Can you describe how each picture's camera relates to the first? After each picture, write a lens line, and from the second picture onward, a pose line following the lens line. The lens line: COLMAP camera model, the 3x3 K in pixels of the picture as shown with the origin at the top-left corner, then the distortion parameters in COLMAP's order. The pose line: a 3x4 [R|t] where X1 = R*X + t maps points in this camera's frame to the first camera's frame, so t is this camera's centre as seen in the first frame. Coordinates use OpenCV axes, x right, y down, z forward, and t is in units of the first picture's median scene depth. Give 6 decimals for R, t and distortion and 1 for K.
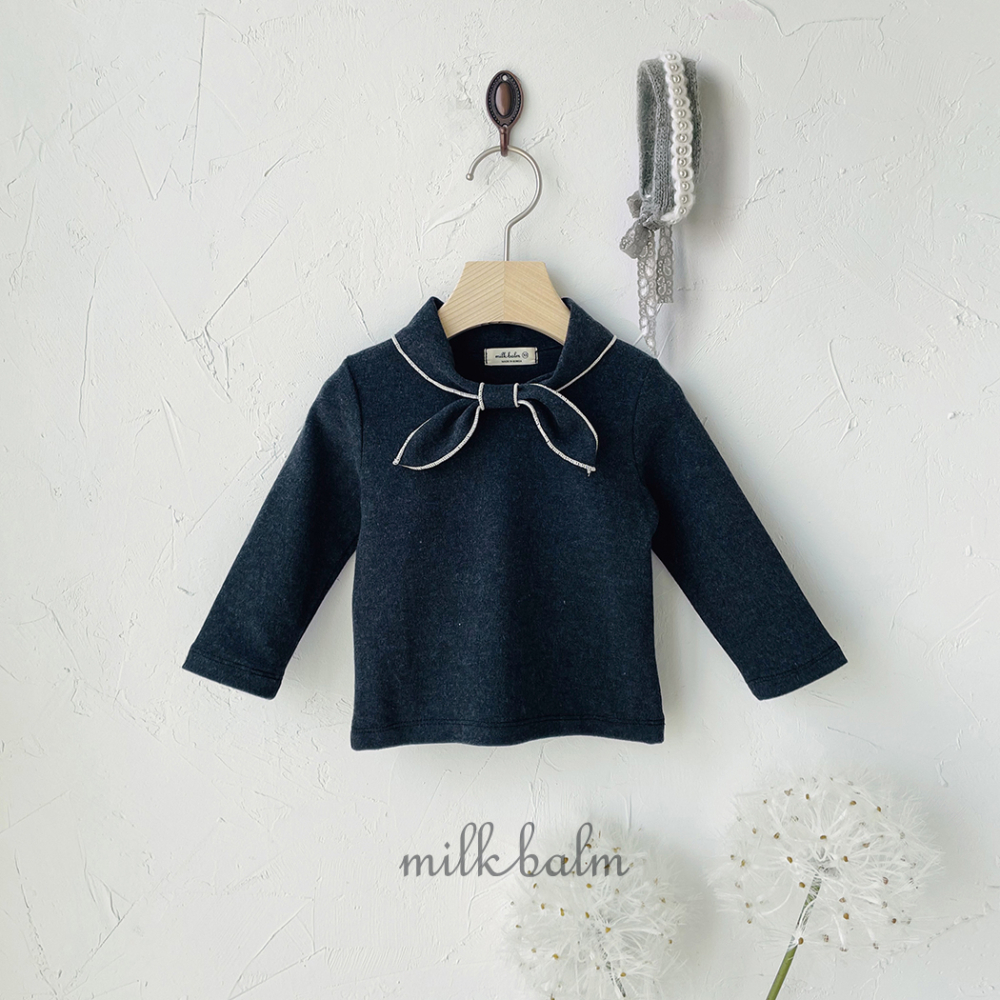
lens RADIAL K [[977.9, 0, 475.4], [0, 977.9, 509.8], [0, 0, 1]] dist [0.014316, -0.011262]
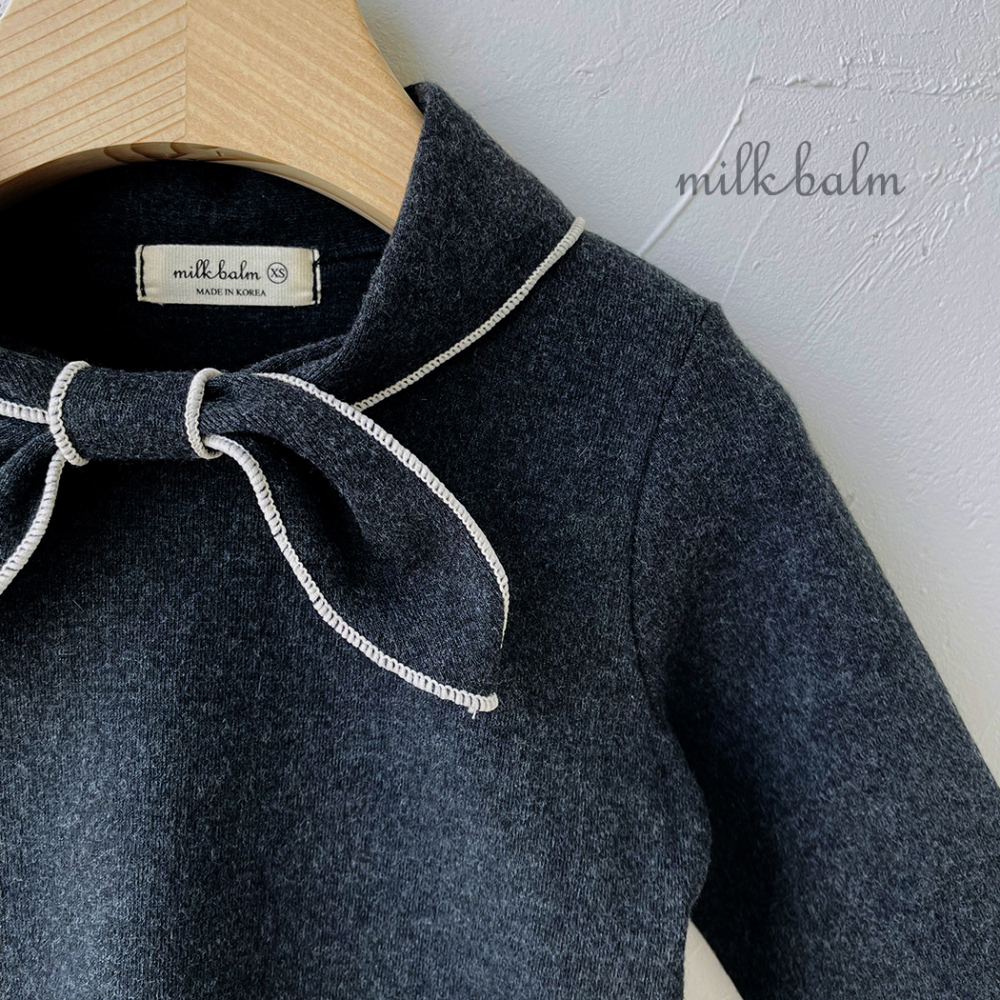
lens RADIAL K [[1035.8, 0, 500.0], [0, 1035.8, 500.0], [0, 0, 1]] dist [0.004301, -0.004890]
pose [[0.995347, 0.024533, 0.093184, 0.092734], [-0.025330, 0.999652, 0.007377, -0.095697], [-0.092970, -0.009703, 0.995622, 0.696862]]
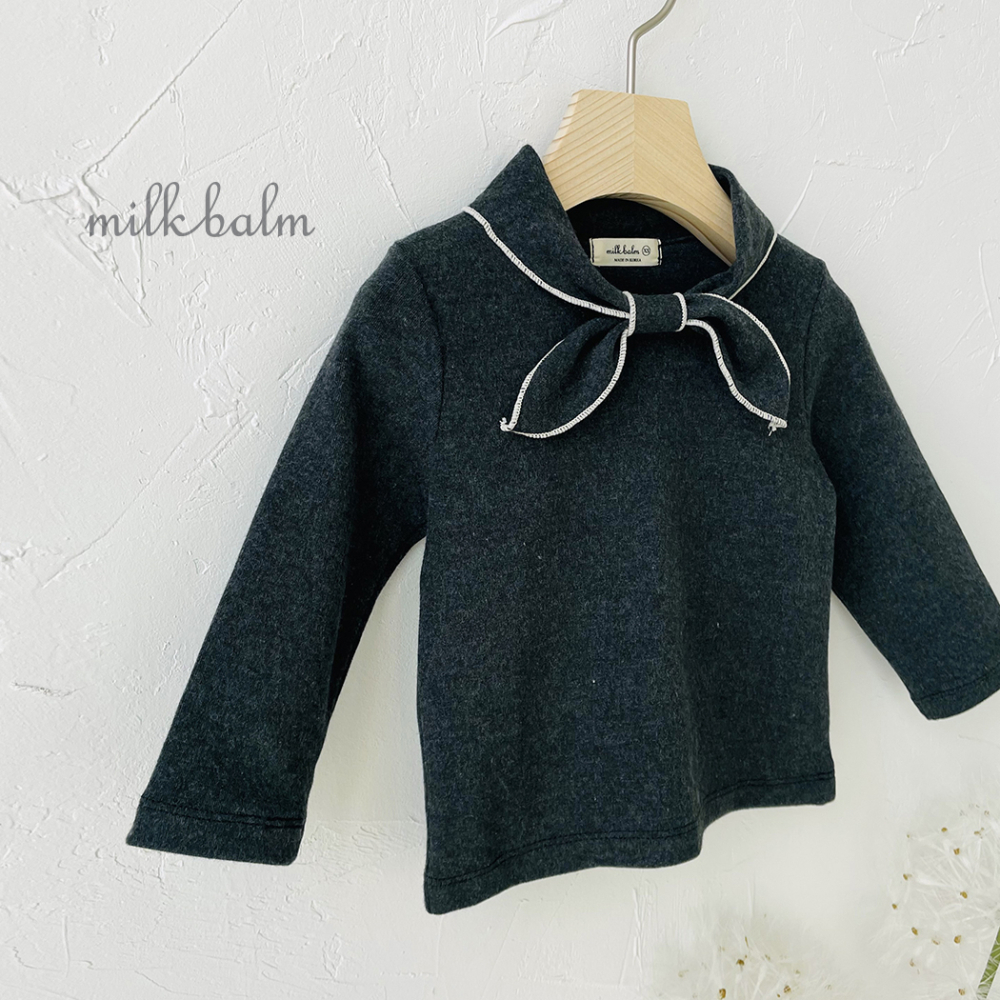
lens RADIAL K [[1069.6, 0, 531.5], [0, 1069.6, 520.7], [0, 0, 1]] dist [0.021298, -0.042134]
pose [[0.890231, -0.080856, 0.448275, -0.352874], [0.057057, 0.996162, 0.066369, -0.033553], [-0.451921, -0.033506, 0.891428, 0.411799]]
